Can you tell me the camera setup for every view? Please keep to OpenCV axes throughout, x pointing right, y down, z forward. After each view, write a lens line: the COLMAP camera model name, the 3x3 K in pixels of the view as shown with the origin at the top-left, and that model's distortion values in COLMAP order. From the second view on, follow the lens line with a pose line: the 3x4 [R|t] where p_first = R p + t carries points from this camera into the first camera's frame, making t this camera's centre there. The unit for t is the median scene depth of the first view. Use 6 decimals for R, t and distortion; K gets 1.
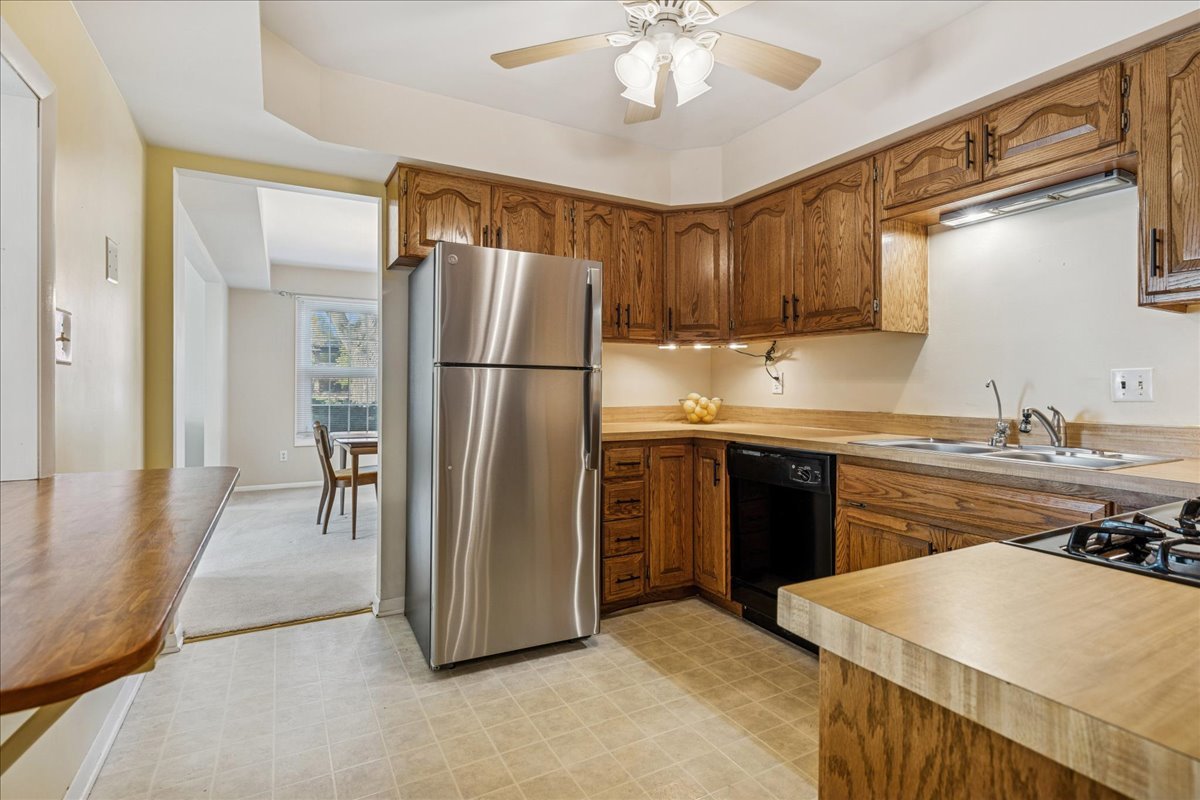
lens RADIAL K [[590.3, 0, 601.5], [0, 590.3, 387.9], [0, 0, 1]] dist [-0.002170, -0.000248]
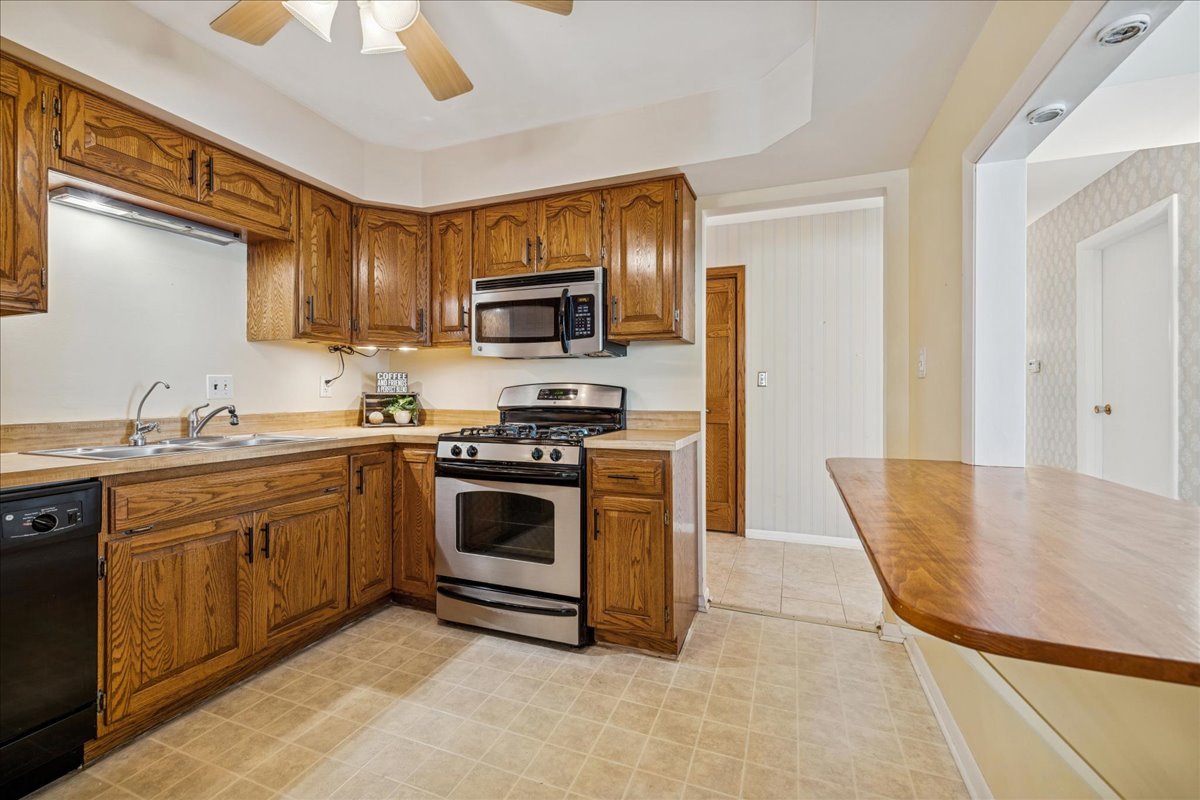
lens RADIAL K [[503.2, 0, 600.9], [0, 503.2, 394.8], [0, 0, 1]] dist [0.003071, 0.000705]
pose [[-0.649719, -0.010871, 0.760096, -0.456214], [-0.003062, 0.999927, 0.011684, -0.002477], [-0.760168, 0.005264, -0.649705, 0.841430]]
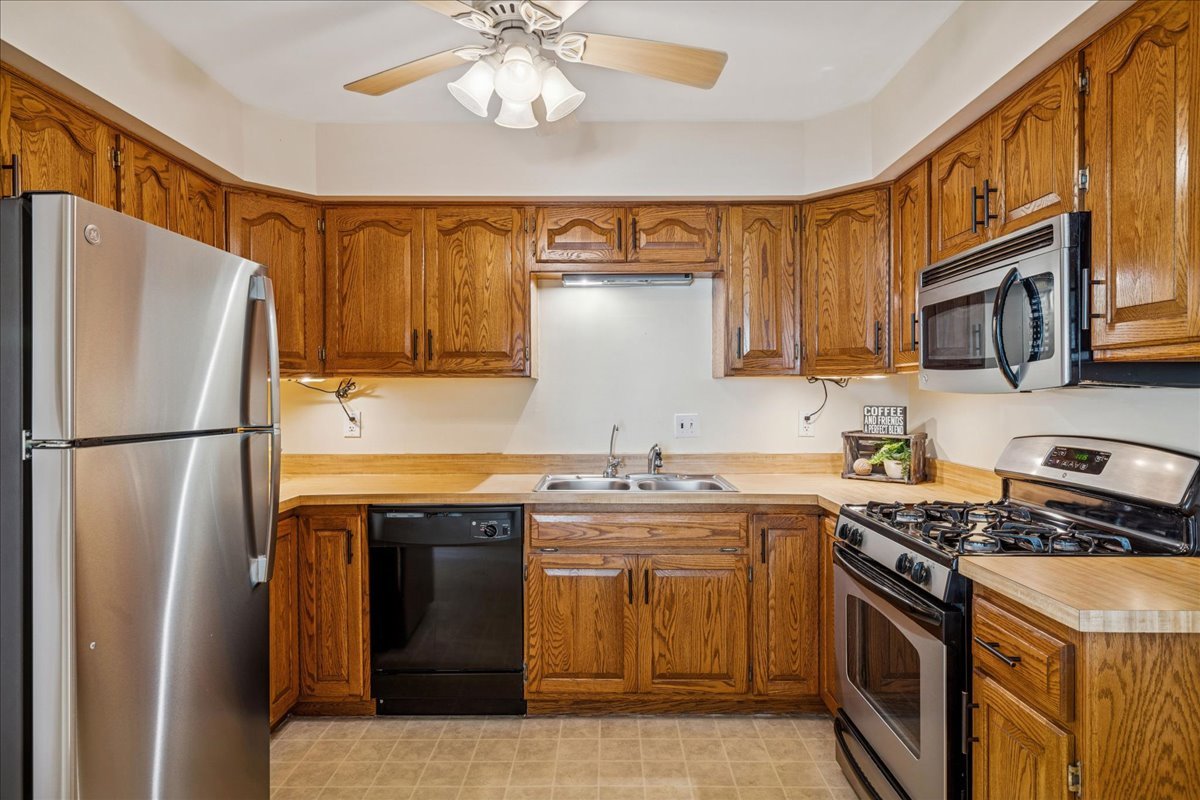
lens RADIAL K [[684.5, 0, 600.2], [0, 684.5, 400.7], [0, 0, 1]] dist [0.007322, -0.001820]
pose [[0.483503, -0.018487, 0.875147, -0.496929], [0.006899, 0.999826, 0.017309, -0.073609], [-0.875315, -0.002331, 0.483547, 0.296281]]
